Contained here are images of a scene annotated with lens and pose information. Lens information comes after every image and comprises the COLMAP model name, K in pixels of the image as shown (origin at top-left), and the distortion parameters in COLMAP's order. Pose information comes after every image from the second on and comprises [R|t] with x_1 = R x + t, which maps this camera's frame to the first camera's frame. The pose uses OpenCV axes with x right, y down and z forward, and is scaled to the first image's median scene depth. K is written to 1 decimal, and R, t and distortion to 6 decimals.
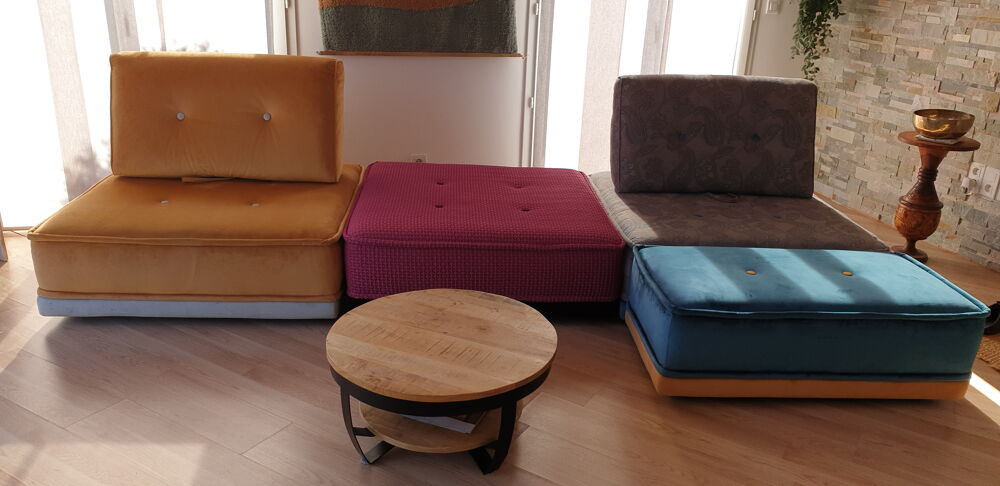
lens RADIAL K [[792.8, 0, 523.4], [0, 792.8, 249.5], [0, 0, 1]] dist [-0.020796, 0.040159]
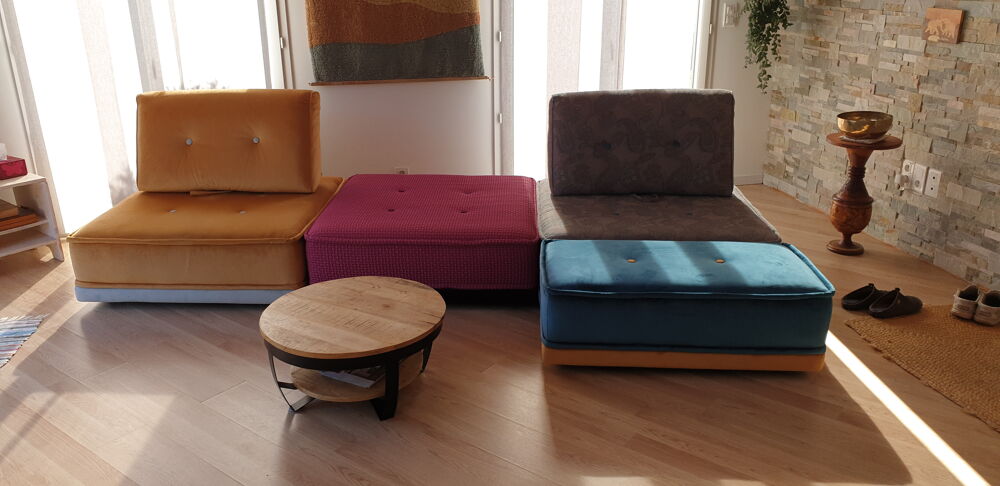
lens RADIAL K [[792.8, 0, 480.2], [0, 792.8, 231.7], [0, 0, 1]] dist [-0.020796, 0.040159]
pose [[0.988759, -0.016688, -0.148584, 0.170103], [0.011610, 0.999321, -0.034977, 0.017138], [0.149067, 0.032859, 0.988281, -0.129562]]
